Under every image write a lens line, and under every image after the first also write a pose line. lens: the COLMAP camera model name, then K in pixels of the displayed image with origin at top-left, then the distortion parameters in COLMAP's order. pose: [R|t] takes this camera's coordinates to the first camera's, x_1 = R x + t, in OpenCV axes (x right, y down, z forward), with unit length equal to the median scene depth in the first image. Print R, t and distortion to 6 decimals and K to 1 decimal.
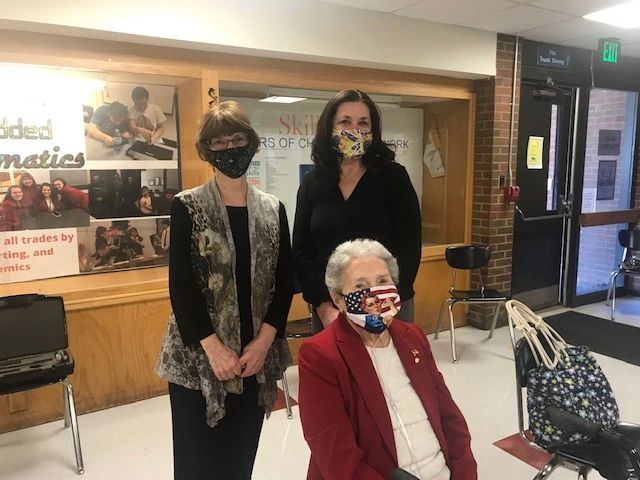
lens RADIAL K [[525.1, 0, 316.4], [0, 525.1, 237.2], [0, 0, 1]] dist [0.009120, 0.001421]
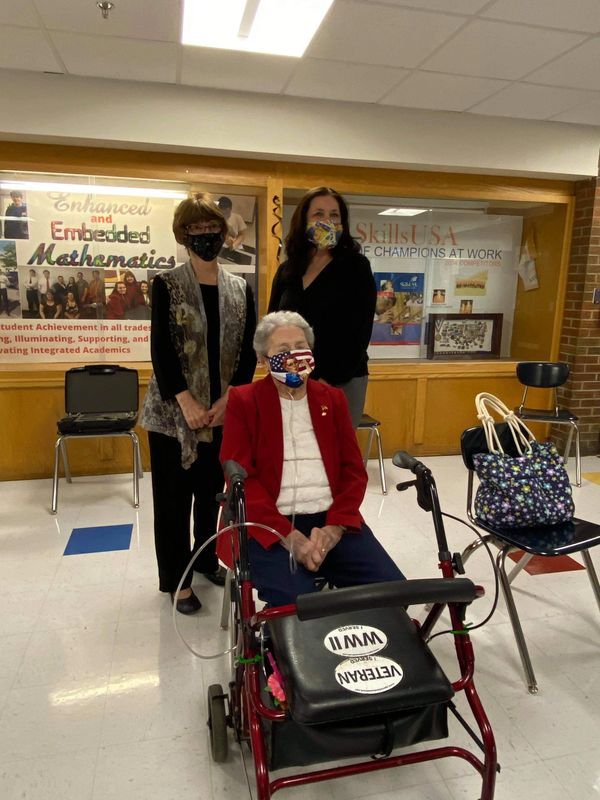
lens RADIAL K [[541.4, 0, 300.0], [0, 541.4, 396.9], [0, 0, 1]] dist [0.071502, -0.097660]
pose [[0.949241, 0.086148, -0.302522, 0.220052], [-0.068229, 0.995258, 0.069330, 0.049461], [0.307060, -0.045170, 0.950618, -0.082357]]
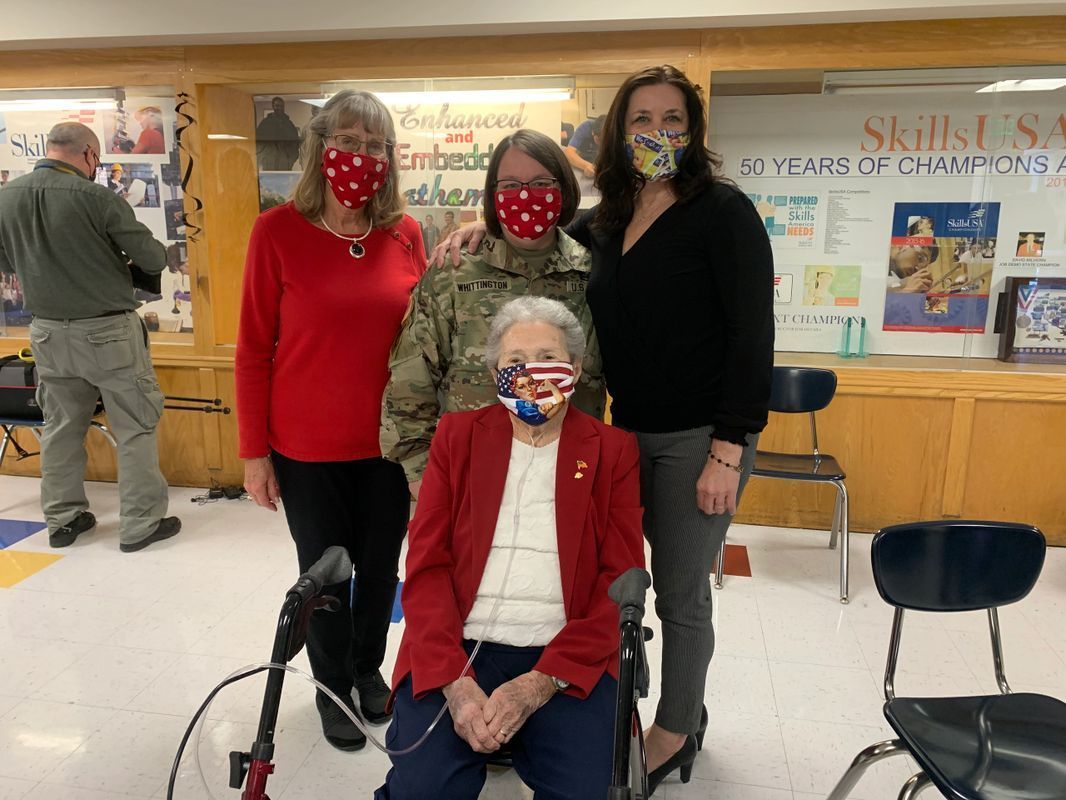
lens RADIAL K [[814.9, 0, 527.1], [0, 814.9, 395.0], [0, 0, 1]] dist [0.006128, -0.001269]
pose [[0.746715, 0.155195, -0.646785, 0.355595], [-0.100065, 0.987543, 0.121434, 0.002264], [0.657574, -0.025956, 0.752943, 0.059372]]
